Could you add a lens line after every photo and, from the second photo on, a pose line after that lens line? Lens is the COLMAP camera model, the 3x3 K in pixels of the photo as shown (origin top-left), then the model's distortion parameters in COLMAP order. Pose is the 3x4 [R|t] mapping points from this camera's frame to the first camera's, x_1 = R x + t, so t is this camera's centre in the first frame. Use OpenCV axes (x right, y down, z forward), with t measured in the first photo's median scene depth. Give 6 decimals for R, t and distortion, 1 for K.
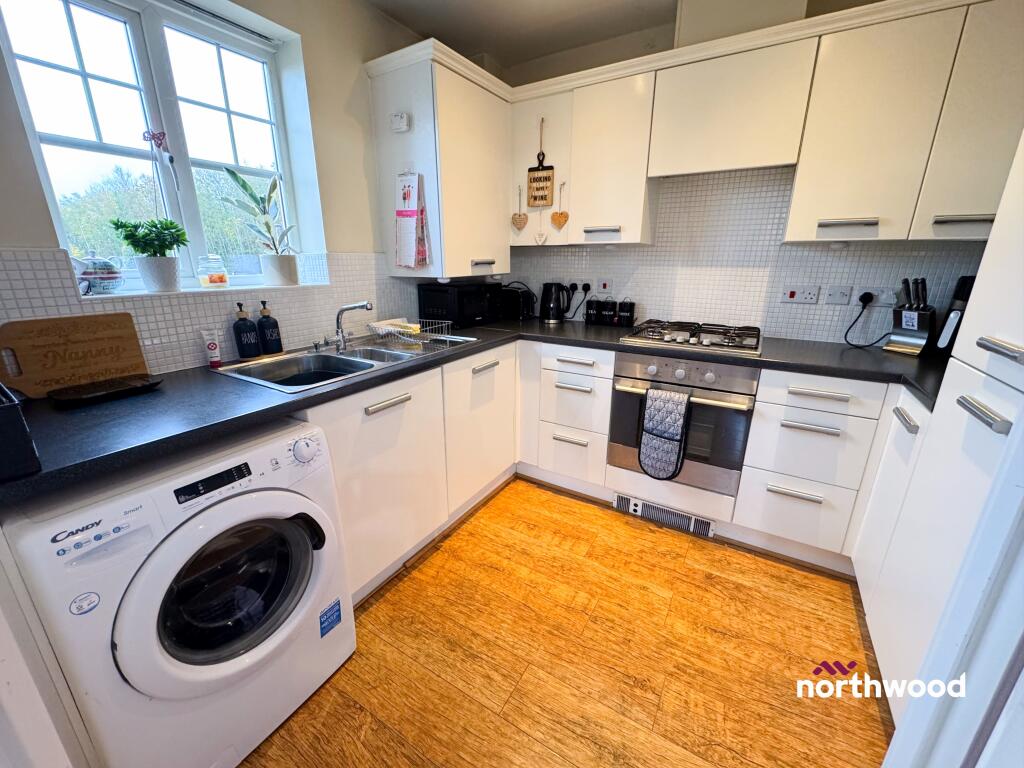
lens RADIAL K [[411.5, 0, 512.0], [0, 411.5, 384.0], [0, 0, 1]] dist [-0.001183, -0.000086]
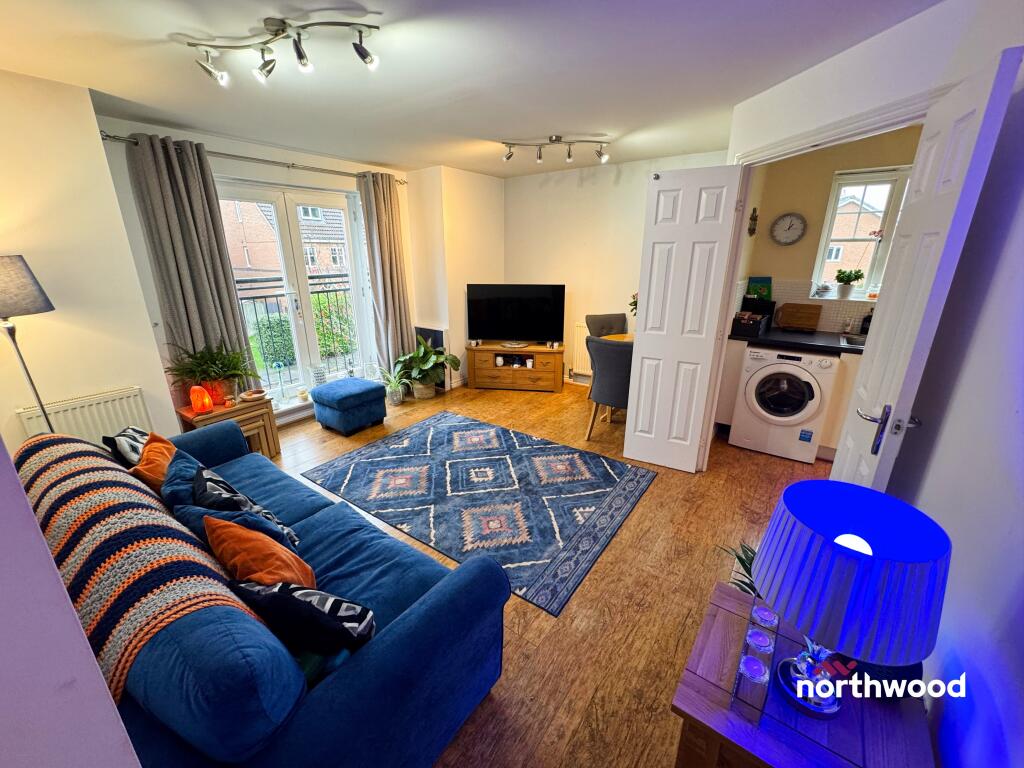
lens RADIAL K [[411.5, 0, 512.0], [0, 411.5, 384.0], [0, 0, 1]] dist [-0.001183, -0.000086]
pose [[-0.085765, 0.302168, -0.949389, 1.901420], [-0.286668, 0.905120, 0.313975, 0.023680], [0.954183, 0.299087, 0.008994, -0.768627]]
